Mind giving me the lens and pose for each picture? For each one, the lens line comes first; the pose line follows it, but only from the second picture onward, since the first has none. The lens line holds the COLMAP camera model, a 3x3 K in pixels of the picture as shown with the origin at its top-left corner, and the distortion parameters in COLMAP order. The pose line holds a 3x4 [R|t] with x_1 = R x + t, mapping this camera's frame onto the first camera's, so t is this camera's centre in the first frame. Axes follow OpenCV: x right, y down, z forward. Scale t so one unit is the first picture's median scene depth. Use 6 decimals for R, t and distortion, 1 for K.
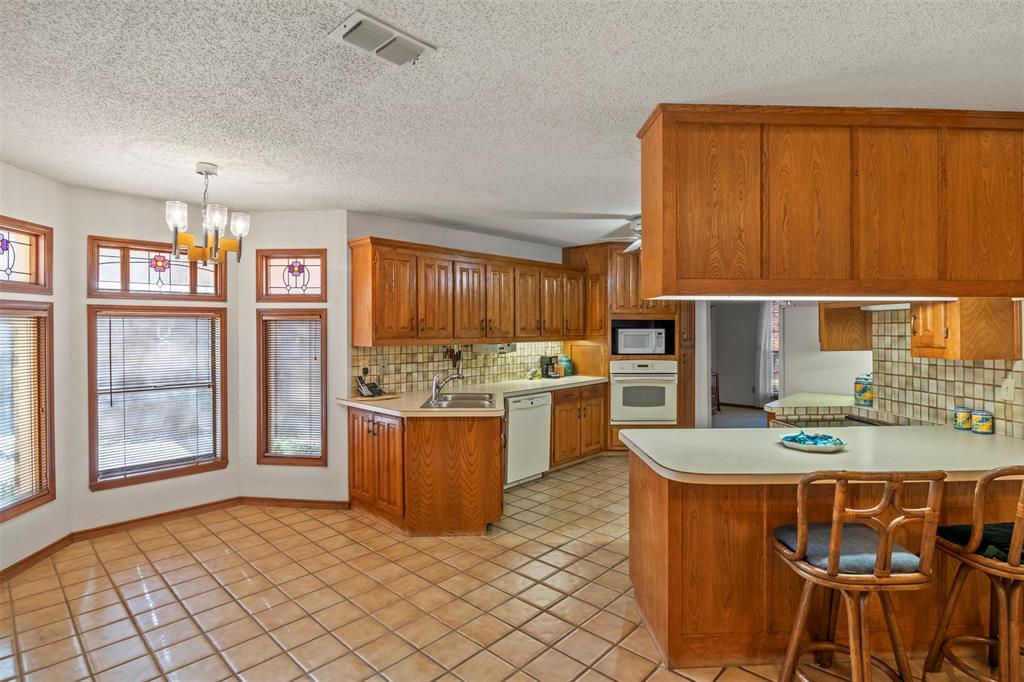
lens RADIAL K [[513.8, 0, 509.3], [0, 513.8, 333.5], [0, 0, 1]] dist [-0.015985, -0.001248]
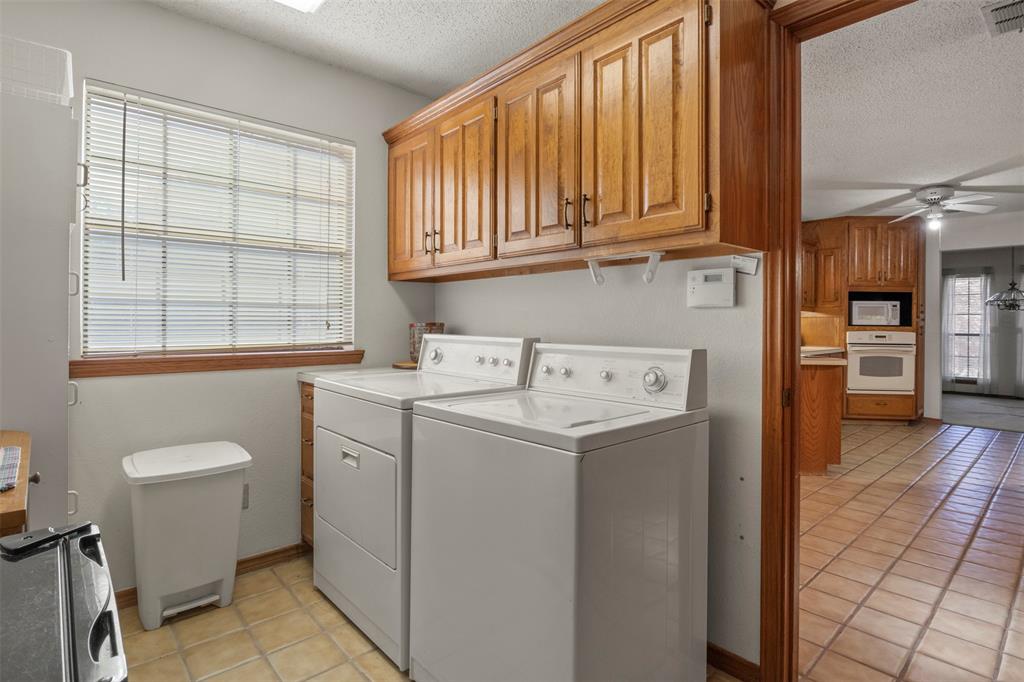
lens RADIAL K [[513.8, 0, 500.6], [0, 513.8, 323.9], [0, 0, 1]] dist [-0.015985, -0.001248]
pose [[0.995081, 0.011361, -0.098413, -0.546949], [-0.012784, 0.999822, -0.013843, 0.084684], [0.098239, 0.015033, 0.995049, -0.122157]]
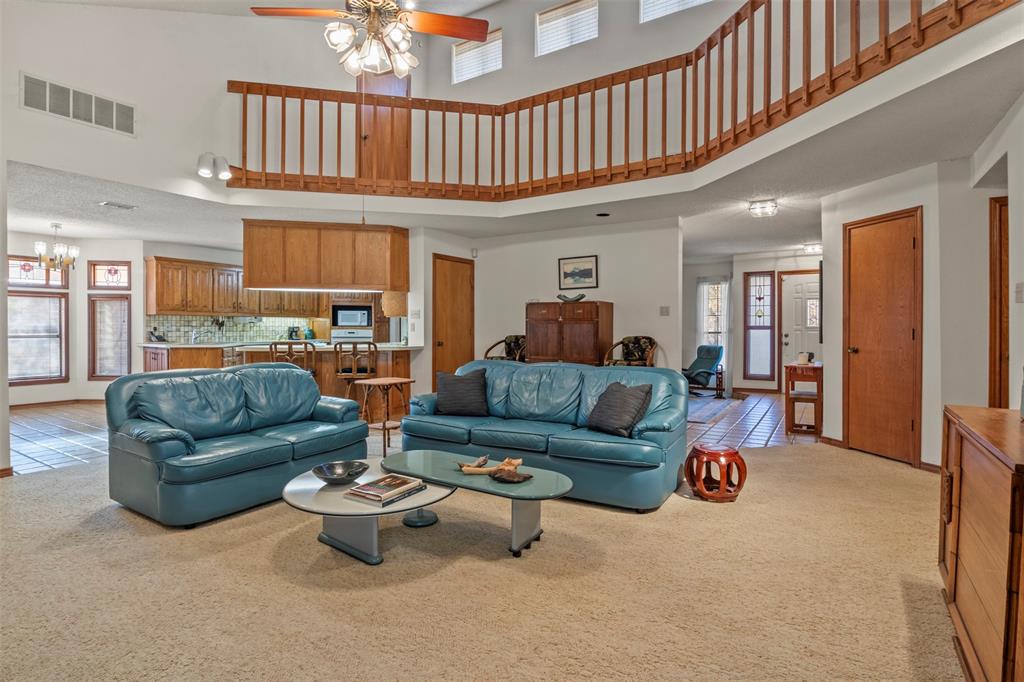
lens RADIAL K [[513.8, 0, 512.9], [0, 513.8, 333.7], [0, 0, 1]] dist [-0.015985, -0.001248]
pose [[0.980412, 0.002047, 0.196945, 0.618847], [-0.002431, 0.999996, 0.001708, 0.086041], [-0.196940, -0.002153, 0.980413, -1.040611]]
